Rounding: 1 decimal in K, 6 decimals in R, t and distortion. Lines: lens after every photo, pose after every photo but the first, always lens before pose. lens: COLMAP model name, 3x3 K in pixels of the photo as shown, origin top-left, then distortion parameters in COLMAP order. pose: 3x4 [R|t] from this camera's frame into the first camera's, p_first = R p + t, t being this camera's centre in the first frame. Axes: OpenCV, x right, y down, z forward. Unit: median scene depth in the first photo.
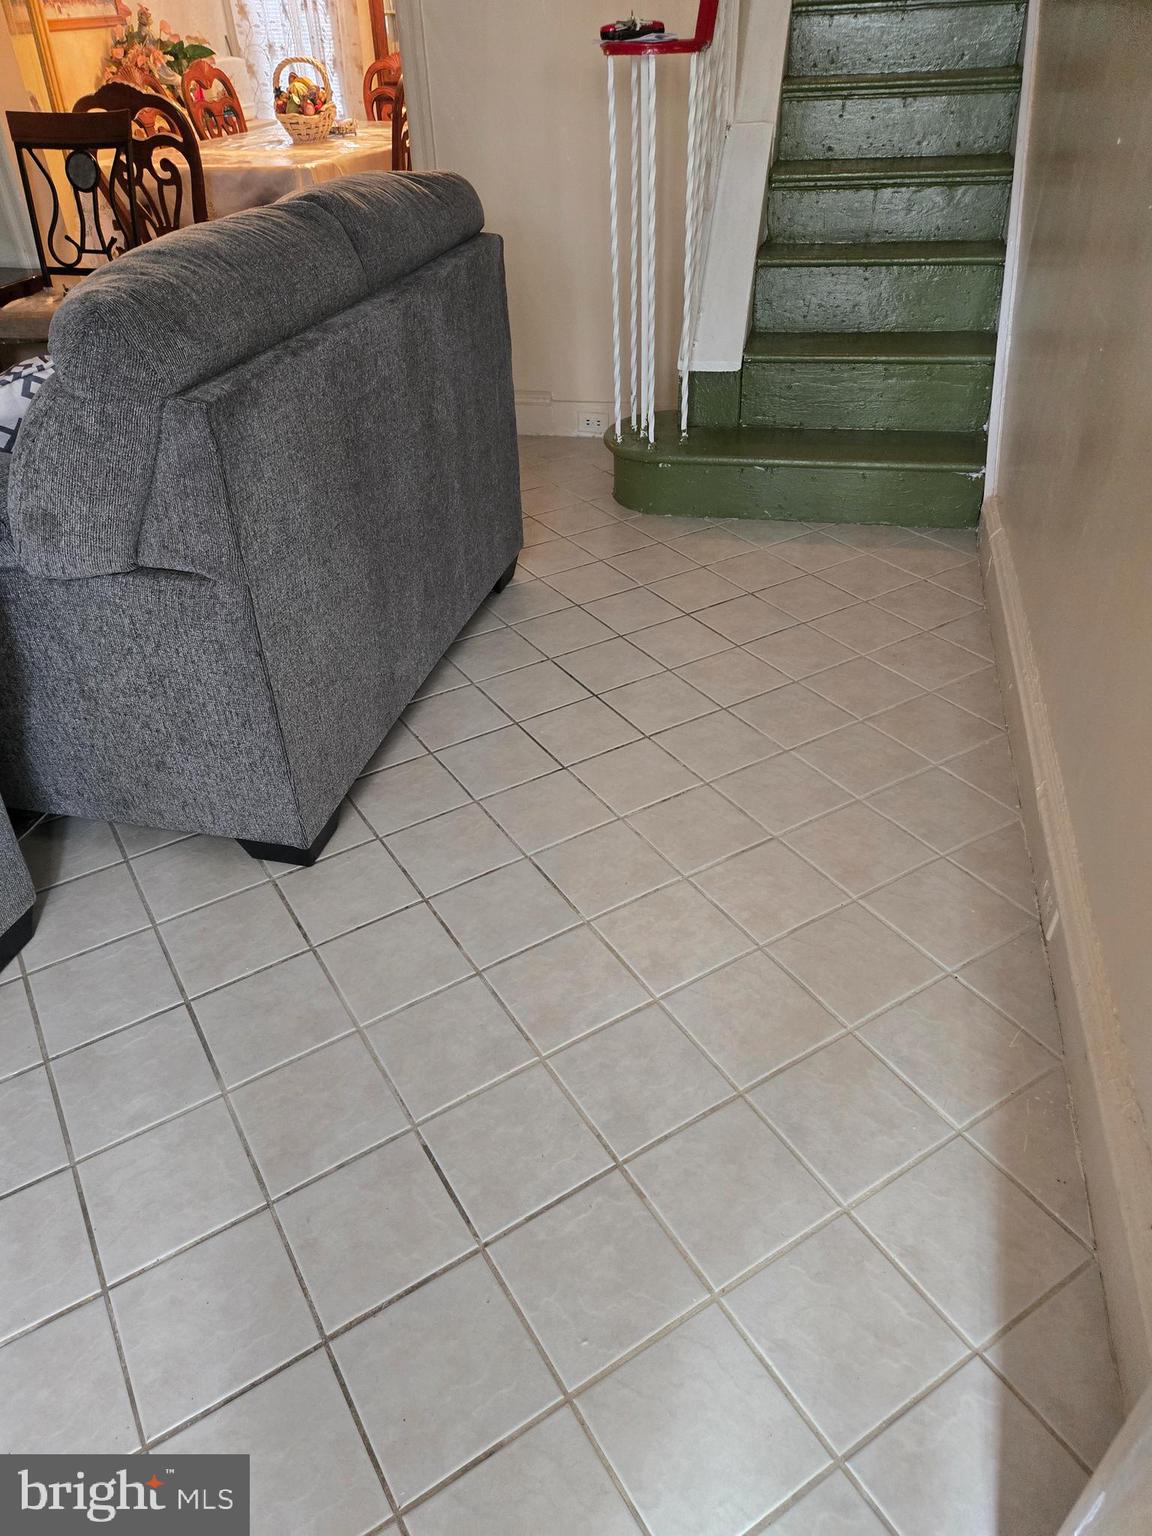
lens RADIAL K [[1028.2, 0, 573.7], [0, 1028.2, 794.1], [0, 0, 1]] dist [0.070042, -0.048867]
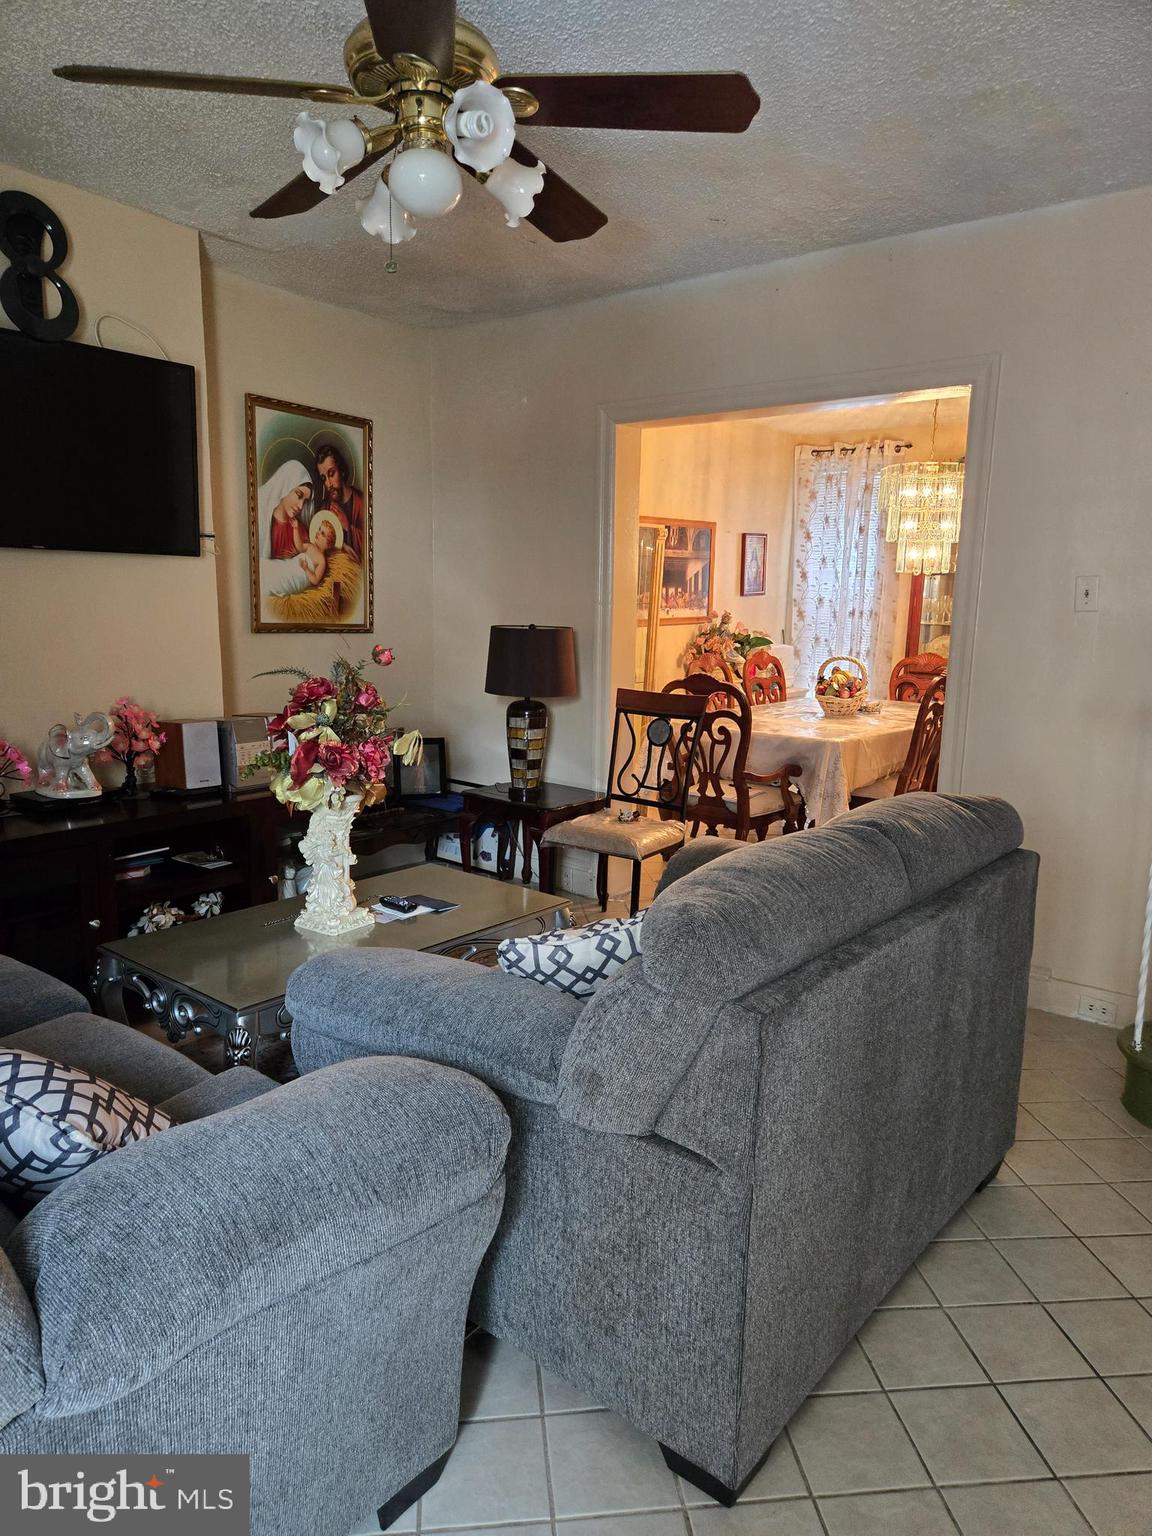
lens RADIAL K [[1023.2, 0, 575.3], [0, 1023.2, 780.4], [0, 0, 1]] dist [0.077070, -0.059751]
pose [[0.901983, 0.123264, -0.413803, -0.059539], [-0.293209, 0.878377, -0.377468, -0.066512], [0.316947, 0.461801, 0.828423, -0.027562]]
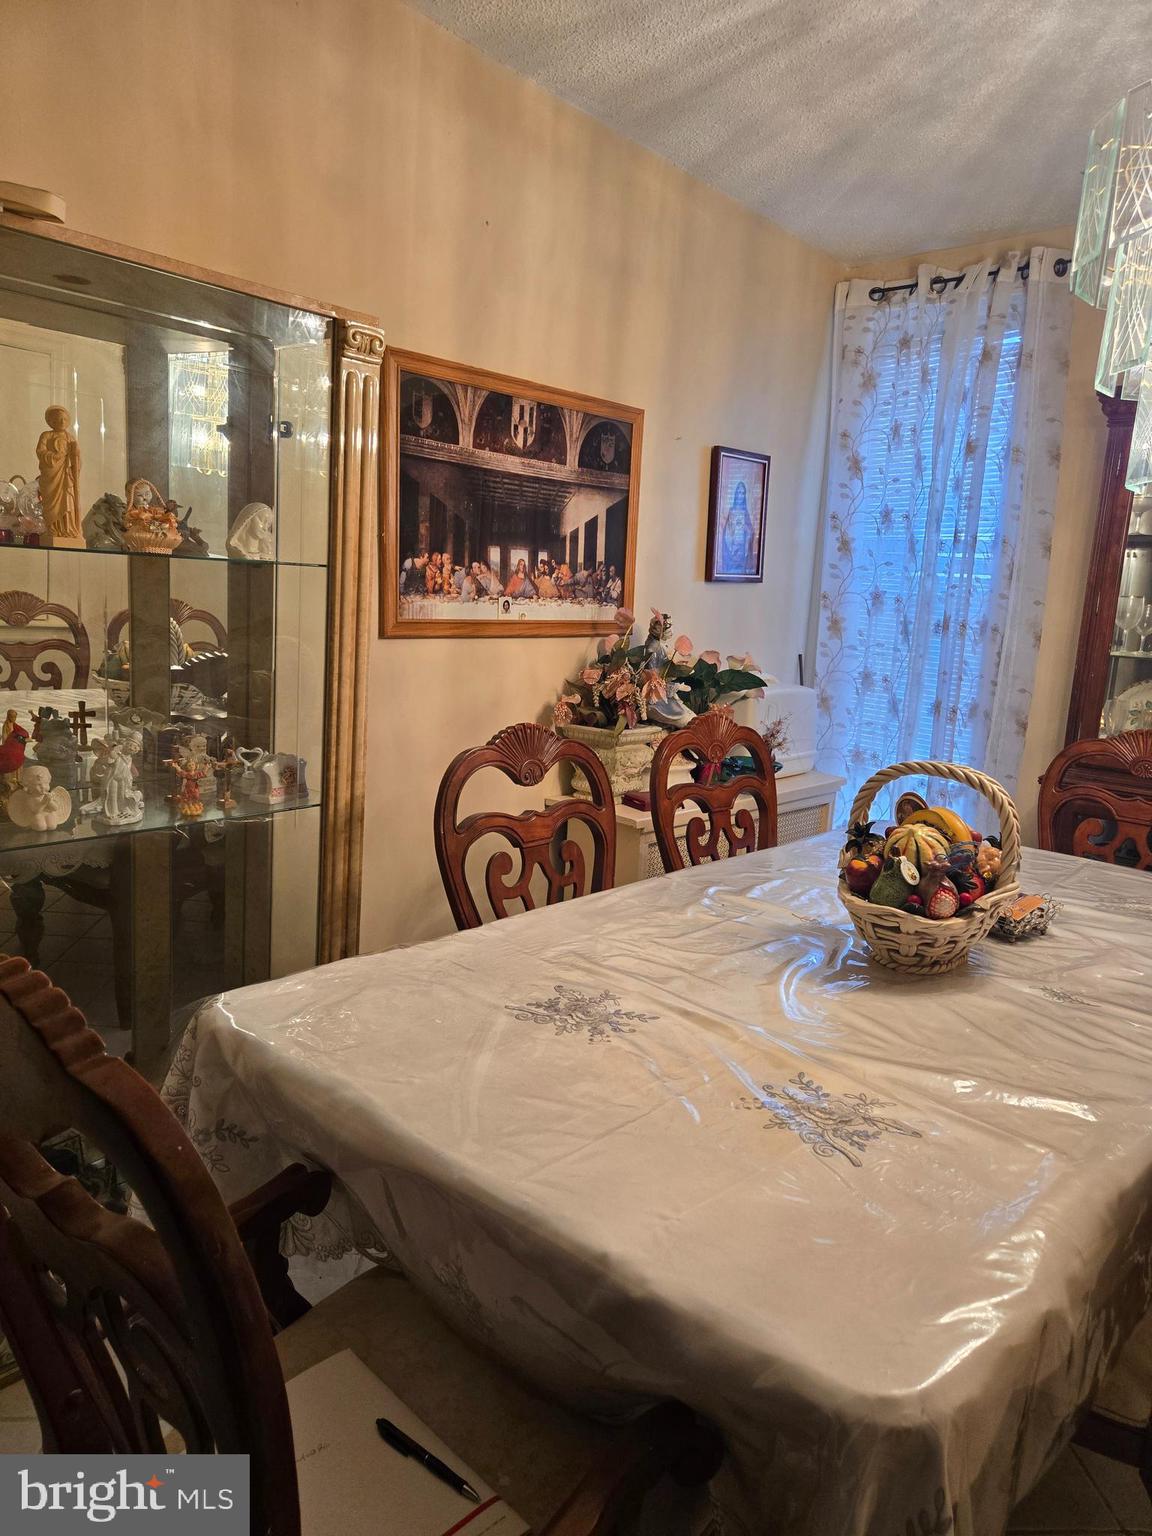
lens RADIAL K [[1029.0, 0, 581.6], [0, 1029.0, 773.7], [0, 0, 1]] dist [0.067884, -0.061168]
pose [[0.876472, 0.152548, -0.456647, -0.374316], [-0.345636, 0.859644, -0.376228, -0.942611], [0.335161, 0.487587, 0.806180, 1.218083]]
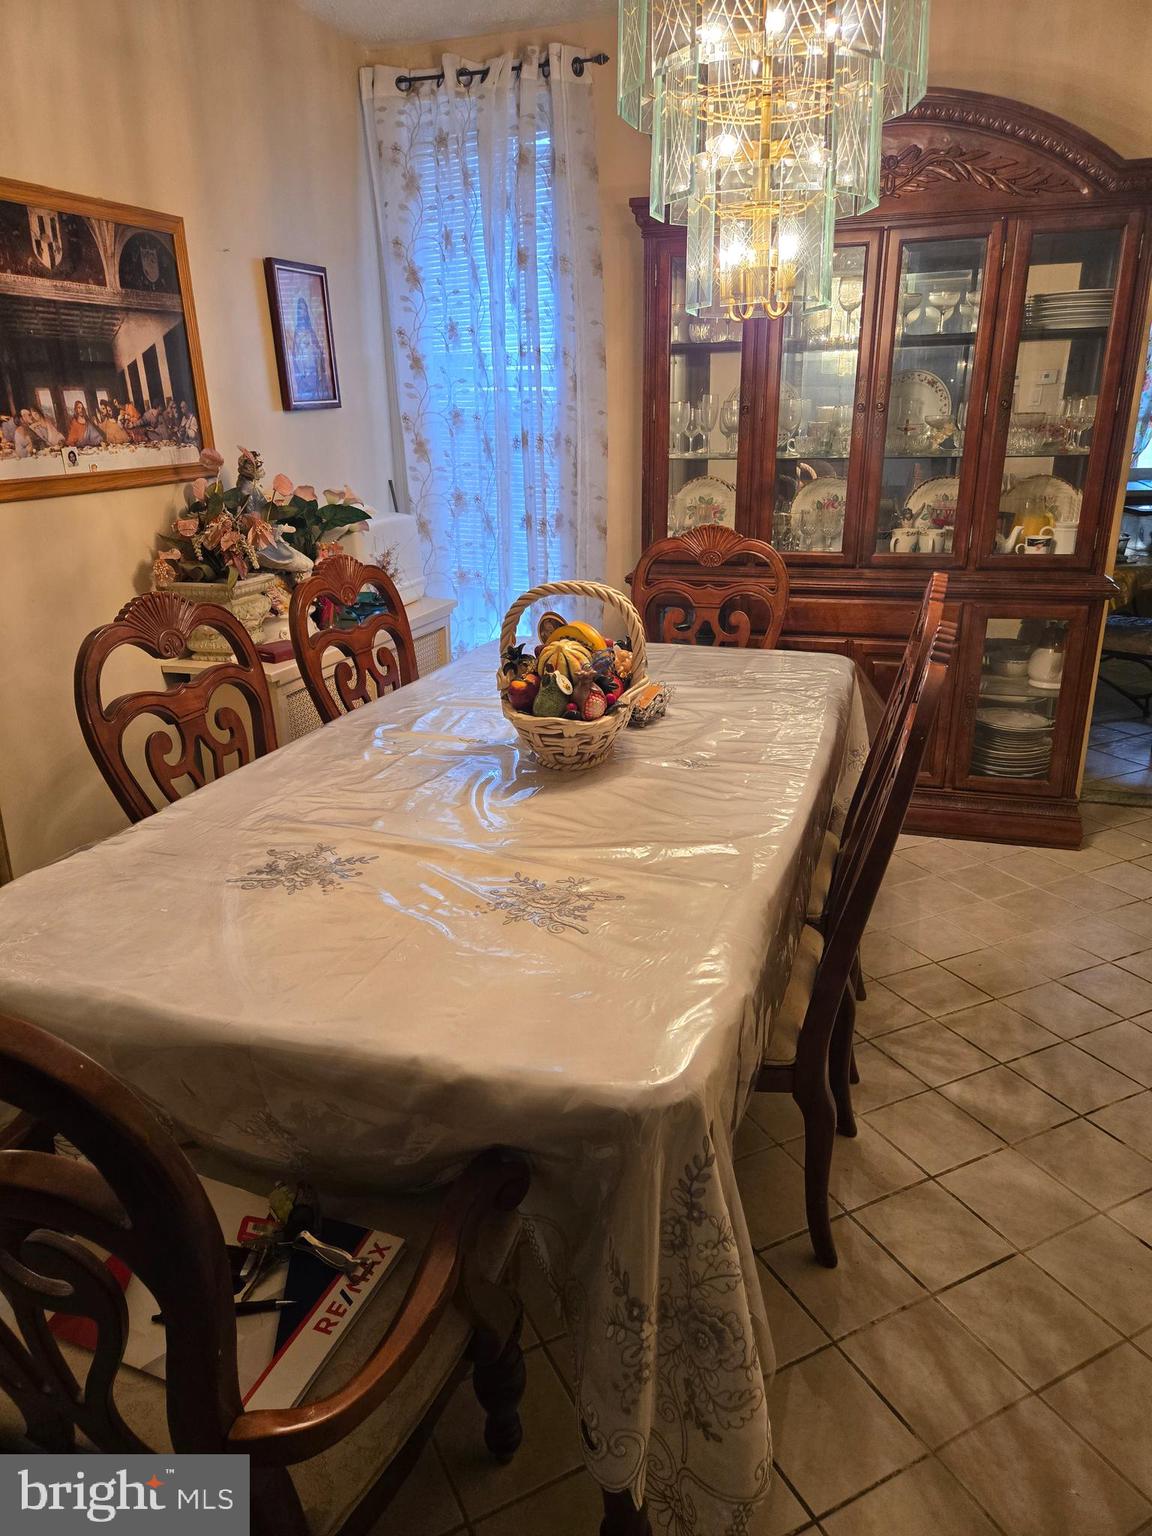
lens RADIAL K [[1027.0, 0, 578.7], [0, 1027.0, 776.8], [0, 0, 1]] dist [0.070065, -0.062586]
pose [[0.996610, 0.034769, -0.074559, -0.411208], [-0.055519, 0.953054, -0.297667, -0.926592], [0.060709, 0.300797, 0.951754, 1.169911]]
